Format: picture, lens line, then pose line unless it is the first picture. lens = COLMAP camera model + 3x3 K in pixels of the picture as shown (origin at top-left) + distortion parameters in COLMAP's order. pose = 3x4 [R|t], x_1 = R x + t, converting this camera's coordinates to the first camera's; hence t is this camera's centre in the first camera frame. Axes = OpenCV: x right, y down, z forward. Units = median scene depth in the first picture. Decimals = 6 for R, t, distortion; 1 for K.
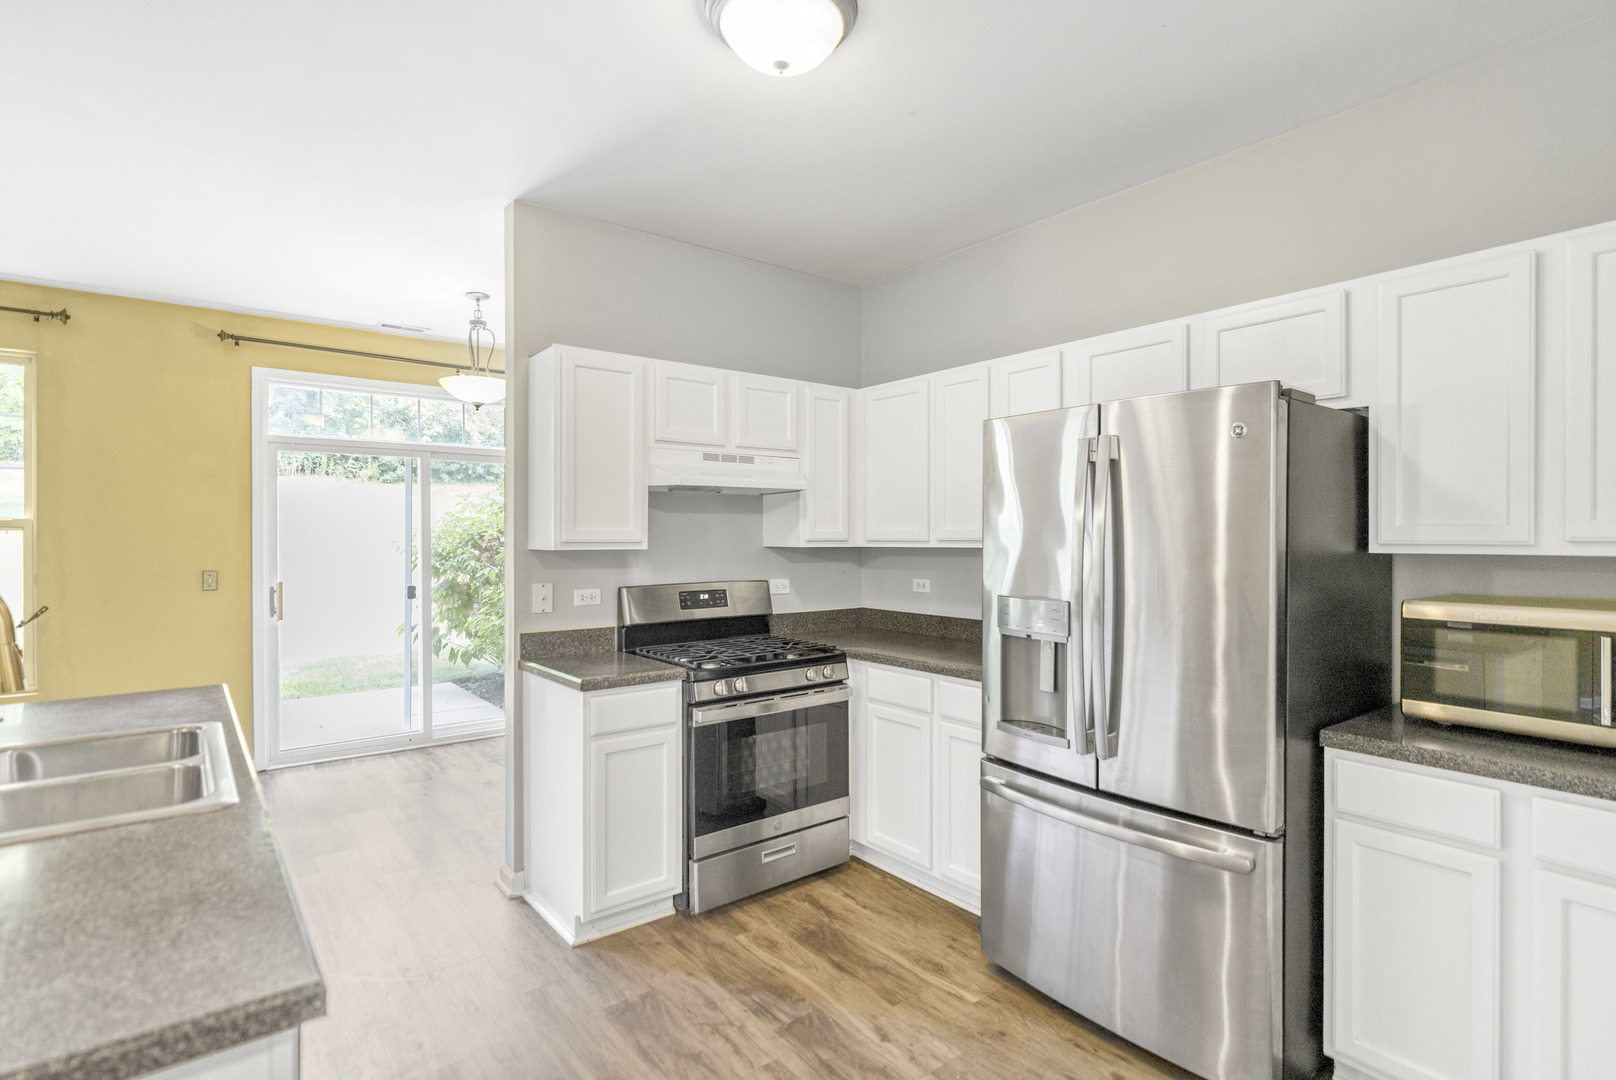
lens RADIAL K [[816.0, 0, 821.2], [0, 816.0, 541.6], [0, 0, 1]] dist [0.002859, -0.001758]
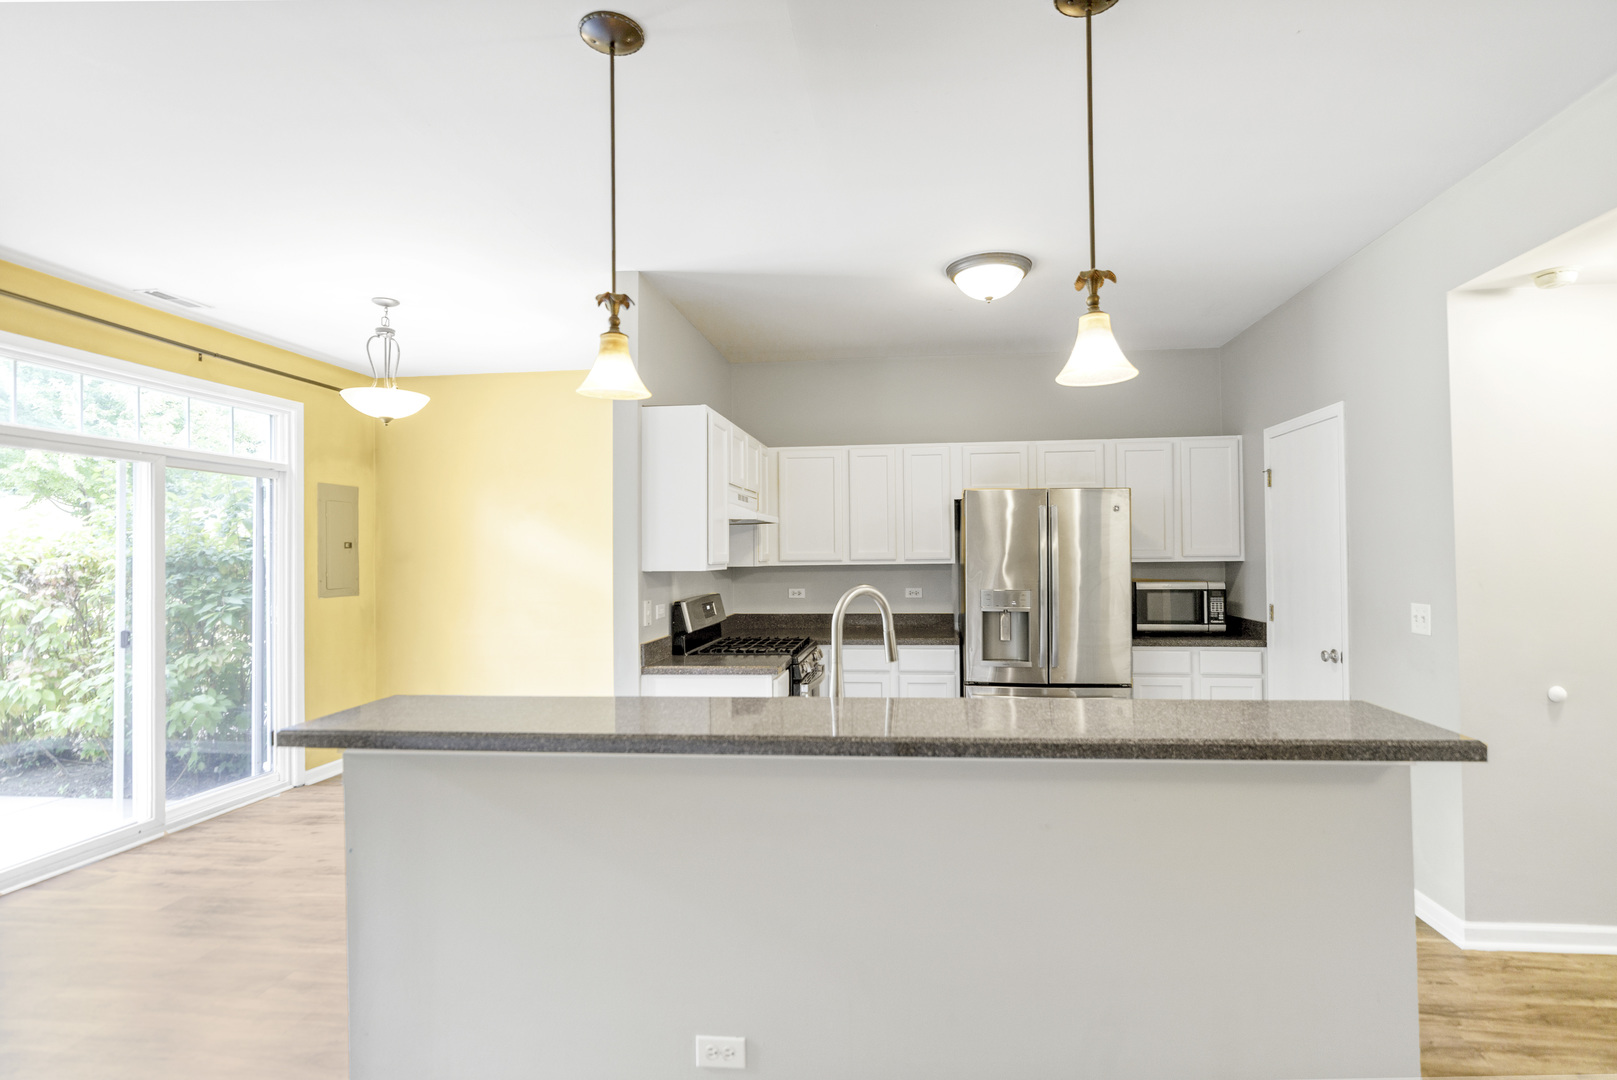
lens RADIAL K [[805.0, 0, 832.7], [0, 805.0, 541.8], [0, 0, 1]] dist [0.000744, 0.000087]
pose [[0.698394, 0.004460, 0.715700, -0.892082], [0.014445, 0.999689, -0.020325, -0.005380], [-0.715568, 0.024533, 0.698112, 0.002626]]
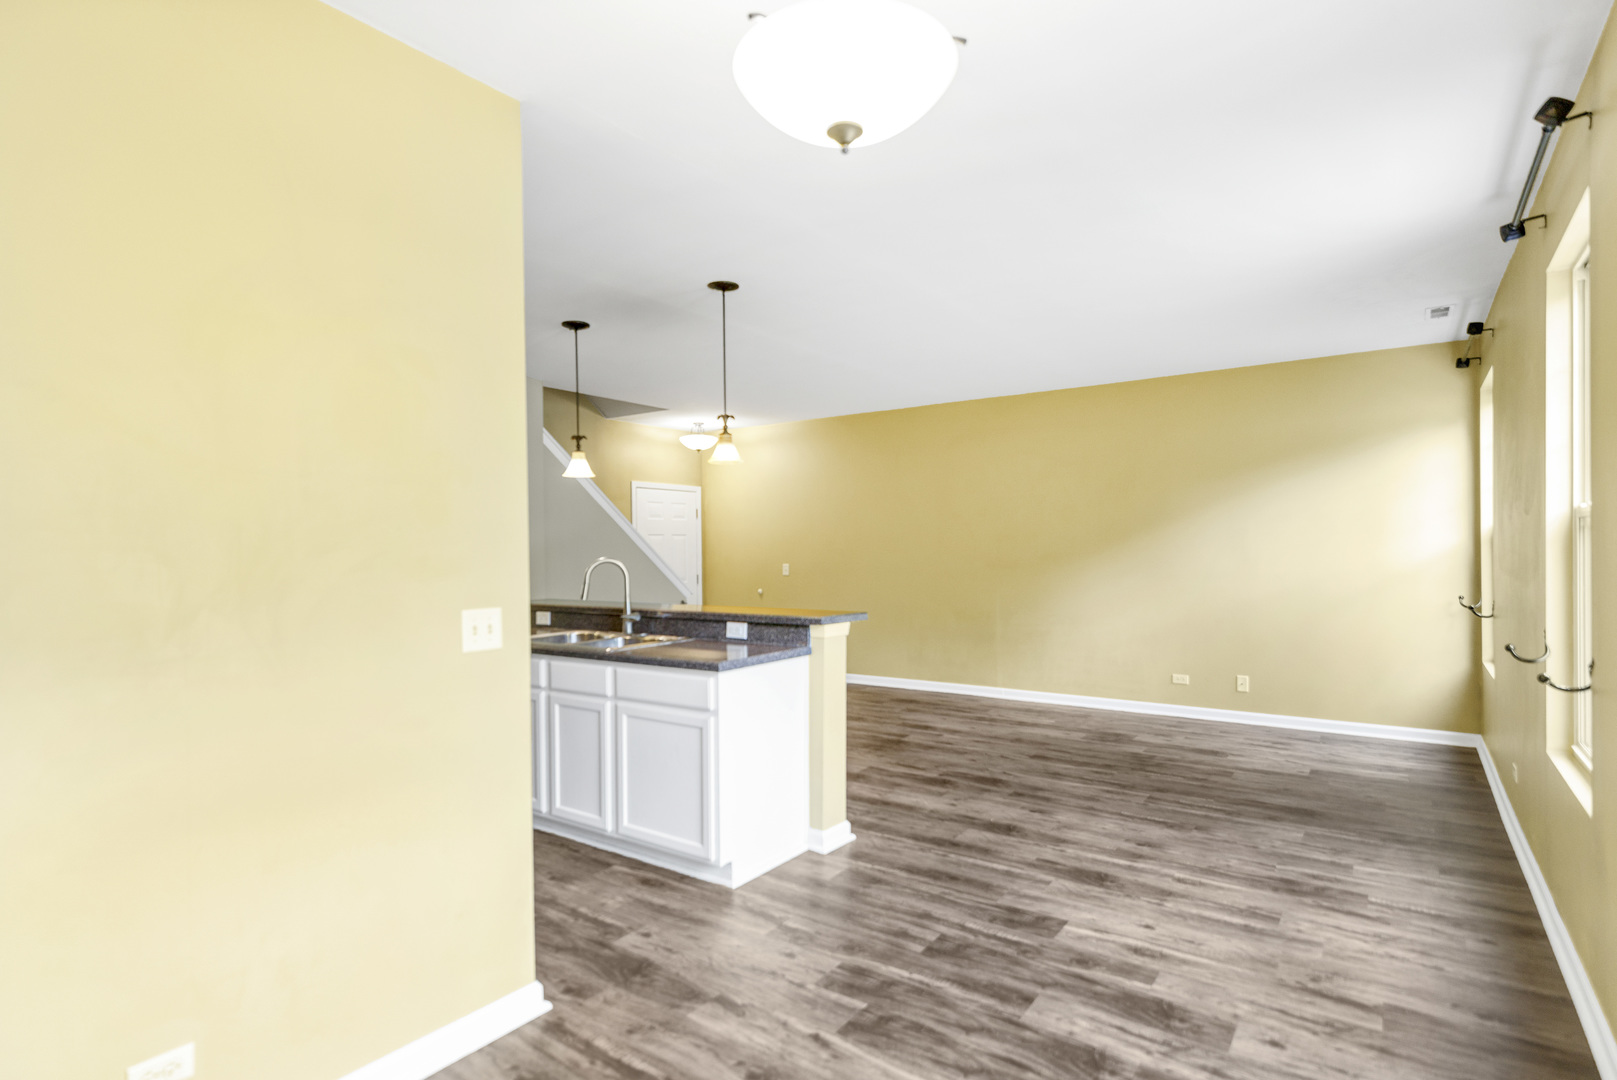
lens RADIAL K [[816.5, 0, 821.8], [0, 816.5, 541.6], [0, 0, 1]] dist [0.002859, -0.001758]
pose [[-0.954124, 0.010320, -0.299234, -0.393715], [0.011875, 0.999924, -0.003380, 0.002057], [0.299176, -0.006779, -0.954174, 1.594771]]
